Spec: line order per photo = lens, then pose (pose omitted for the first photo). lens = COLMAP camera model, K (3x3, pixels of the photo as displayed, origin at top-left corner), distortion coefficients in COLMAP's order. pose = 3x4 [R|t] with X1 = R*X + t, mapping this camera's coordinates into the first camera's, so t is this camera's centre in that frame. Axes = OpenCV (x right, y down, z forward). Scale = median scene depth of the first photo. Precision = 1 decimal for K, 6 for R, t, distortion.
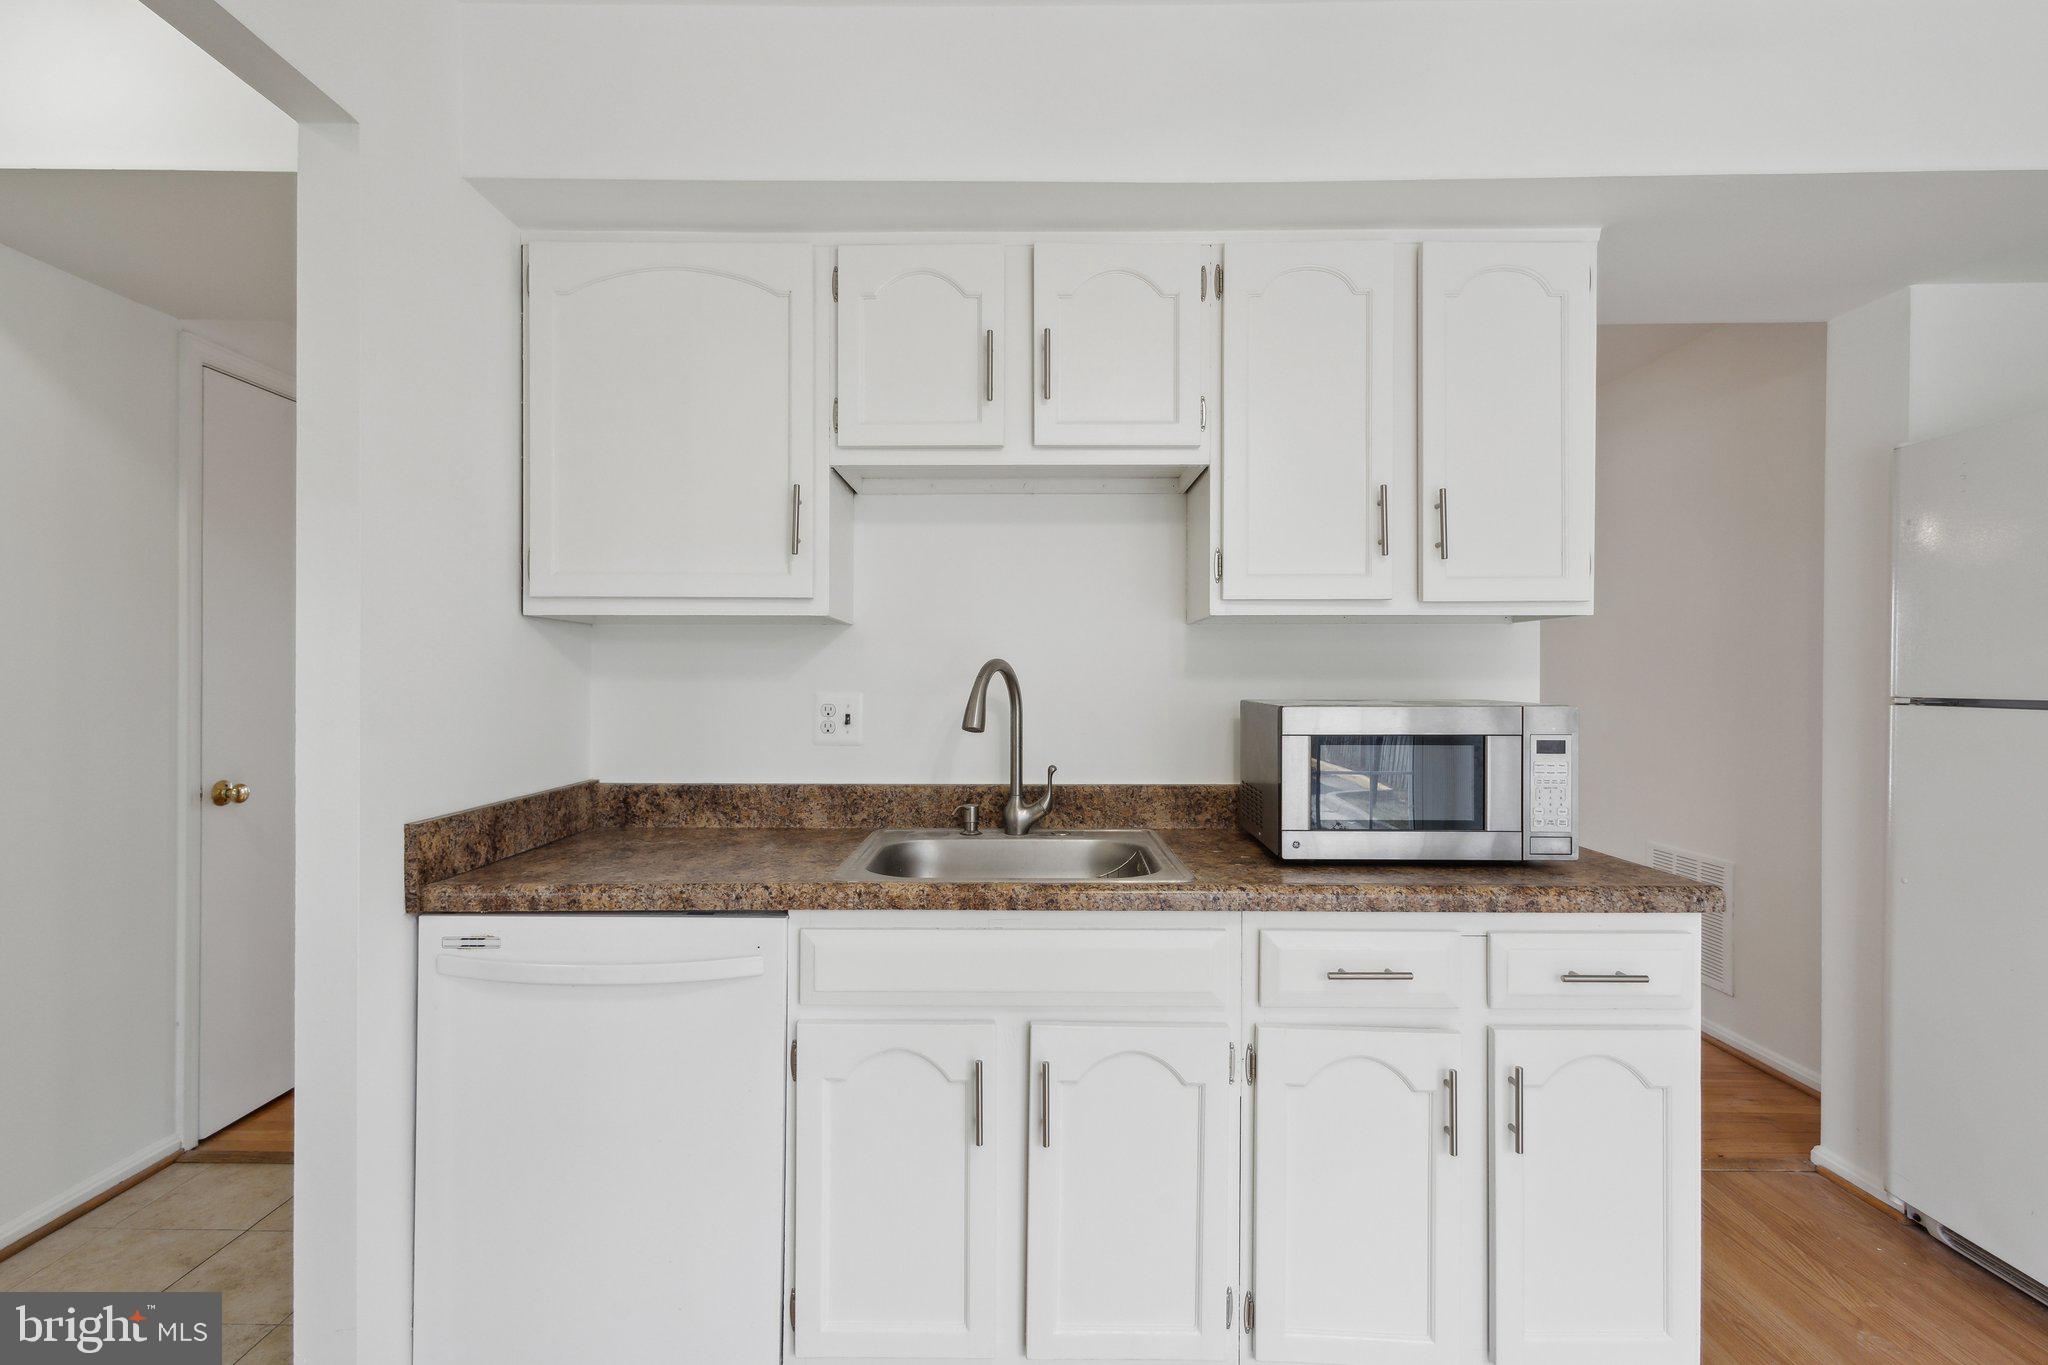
lens RADIAL K [[940.3, 0, 1024.0], [0, 940.3, 682.5], [0, 0, 1]] dist [0.010758, -0.000581]
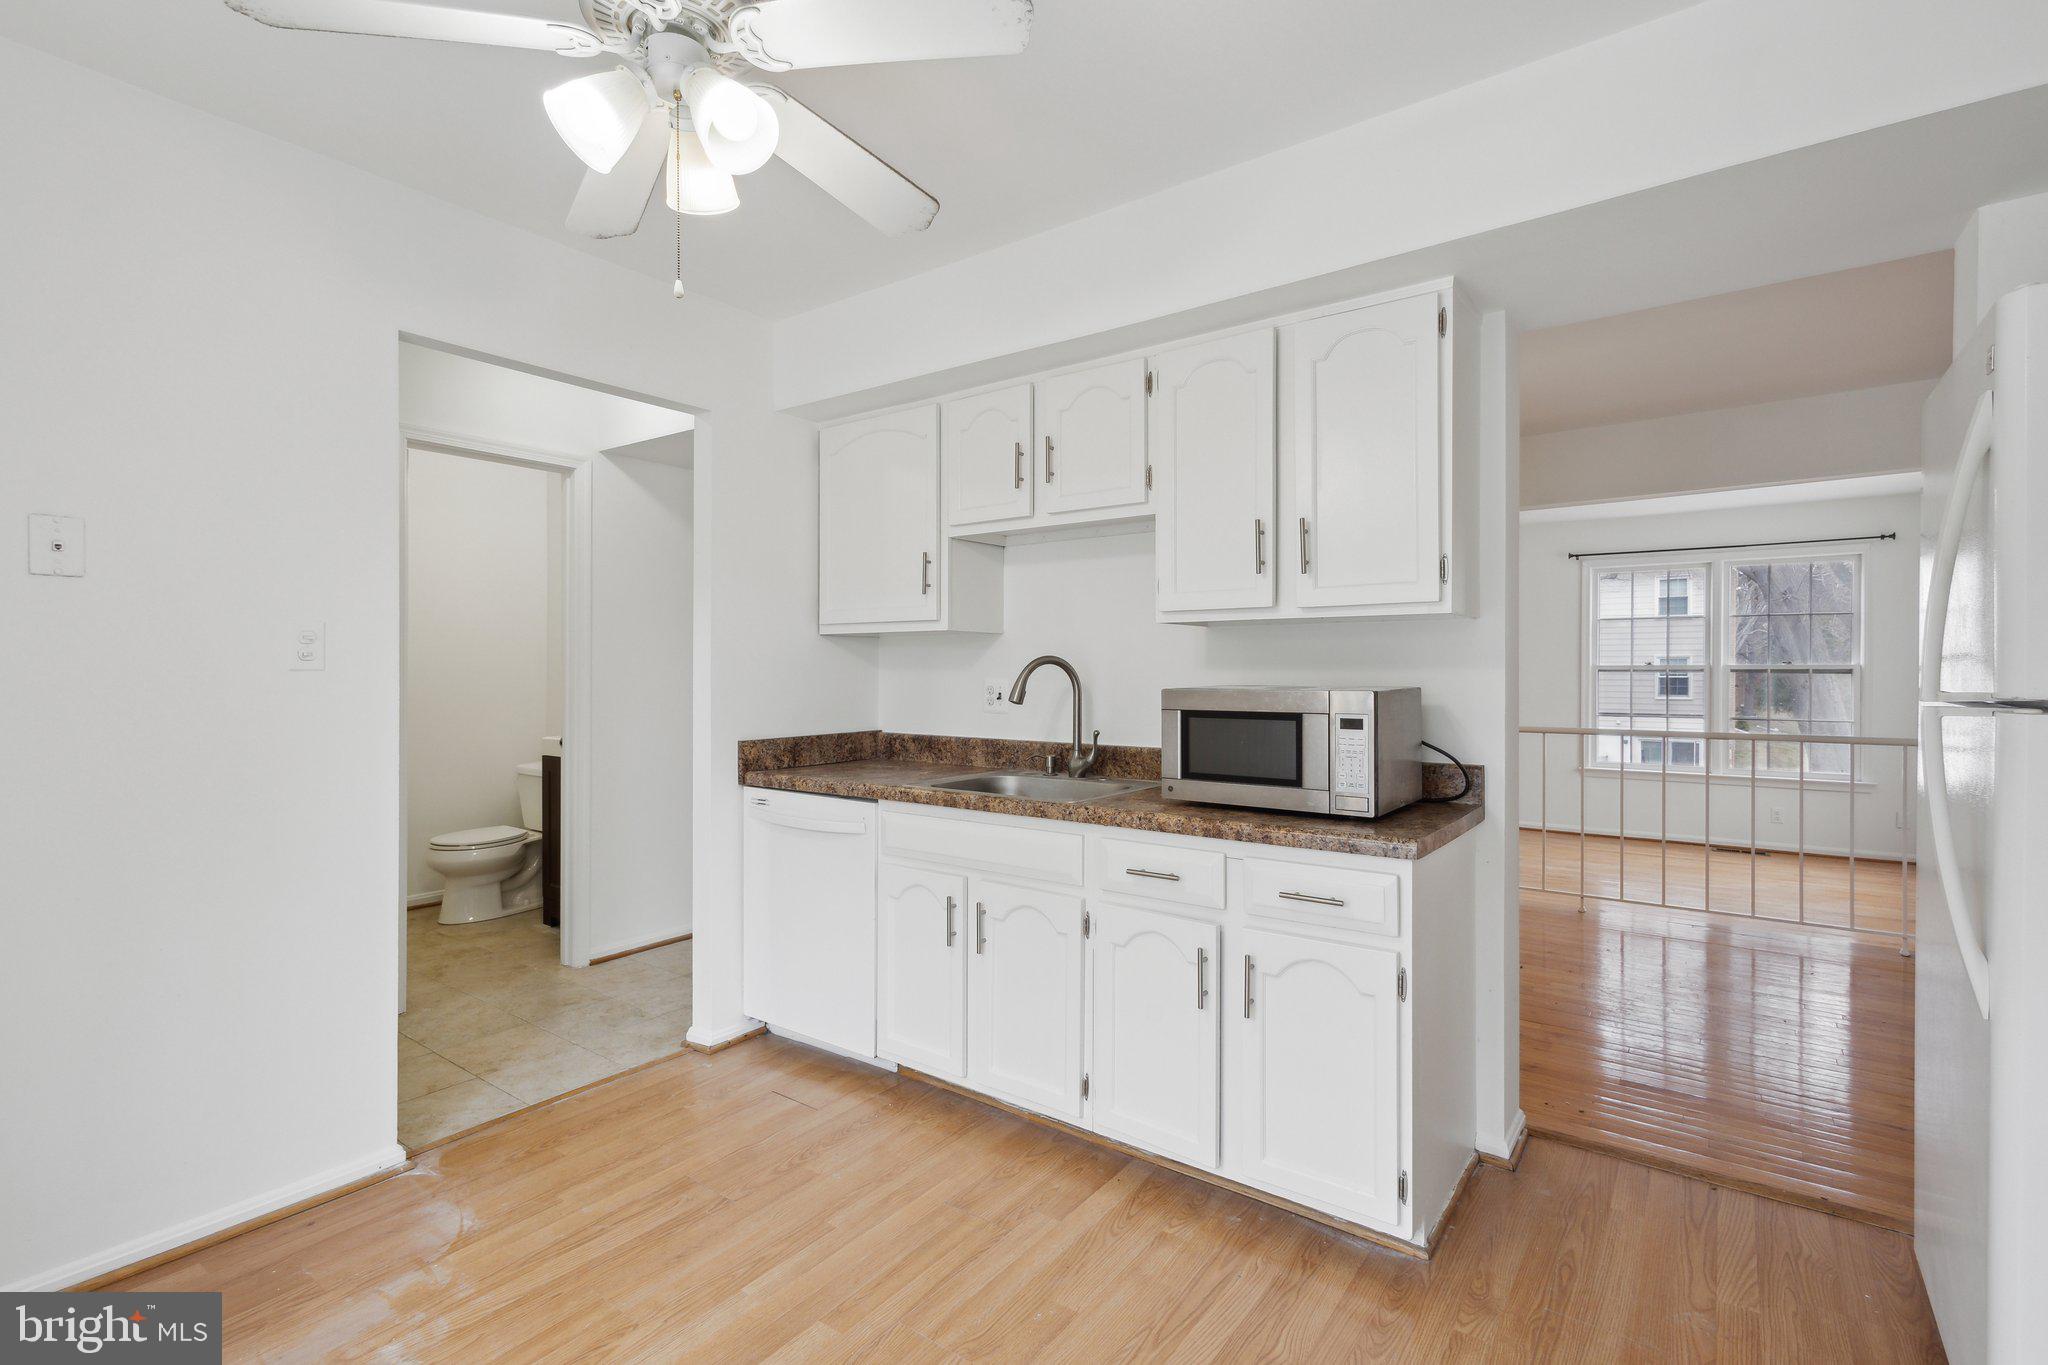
lens RADIAL K [[938.8, 0, 1043.7], [0, 938.8, 678.1], [0, 0, 1]] dist [0.003246, 0.000007]
pose [[0.812032, 0.004262, -0.583597, 0.882711], [-0.002802, 0.999990, 0.003404, 0.004934], [0.583606, -0.001129, 0.812036, -0.216899]]
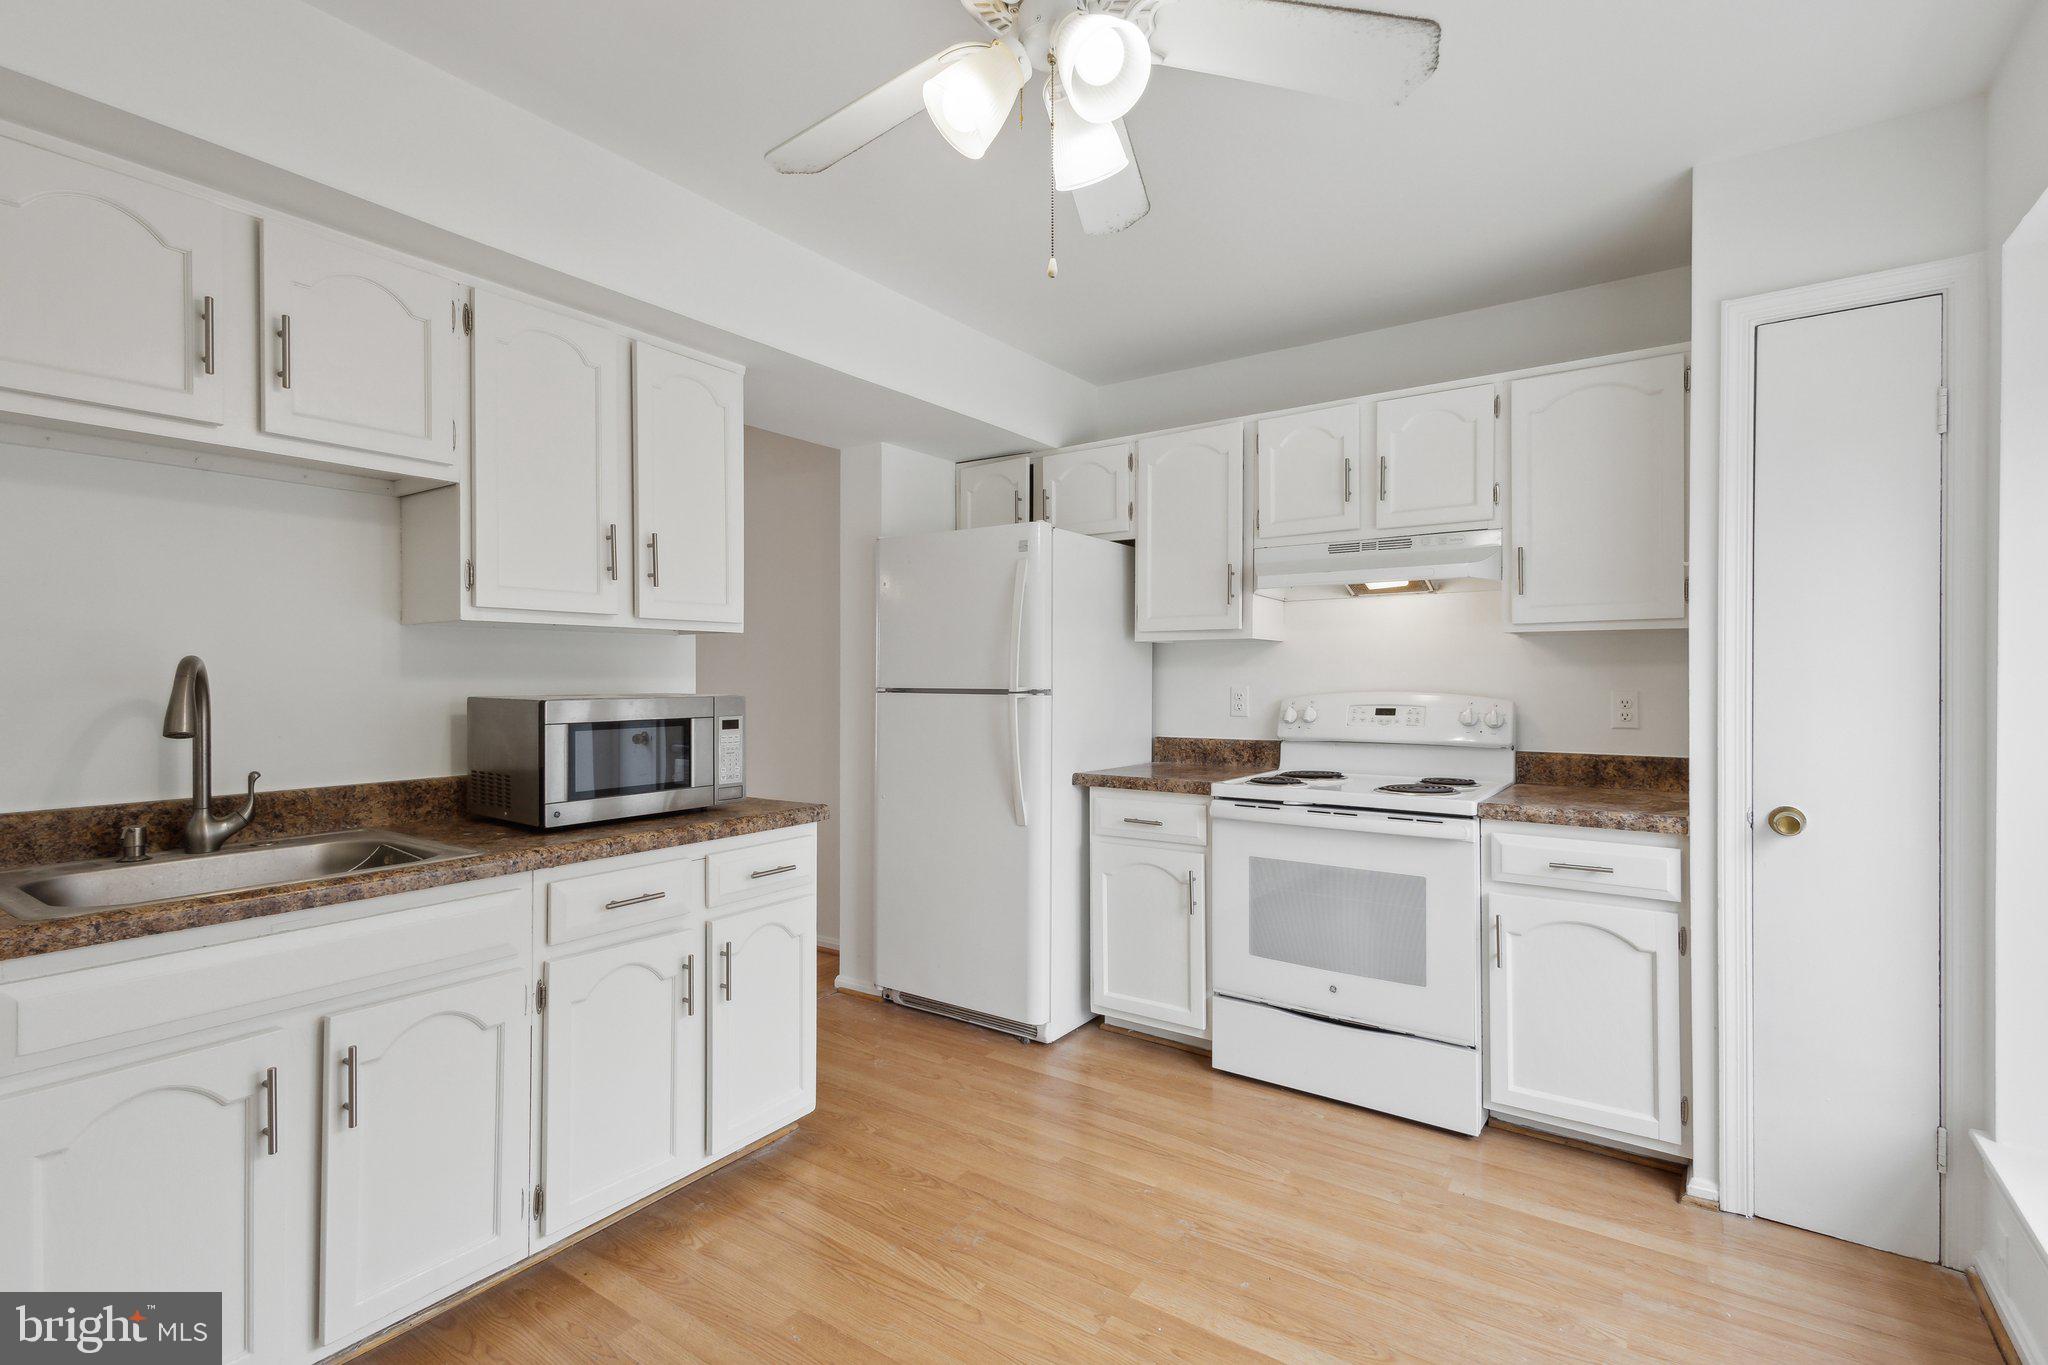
lens RADIAL K [[940.3, 0, 1024.0], [0, 940.3, 682.5], [0, 0, 1]] dist [0.010758, -0.000581]
pose [[0.565365, -0.006277, 0.824817, -0.345836], [0.005492, 0.999978, 0.003845, 0.001034], [-0.824823, 0.002356, 0.565387, -0.169199]]
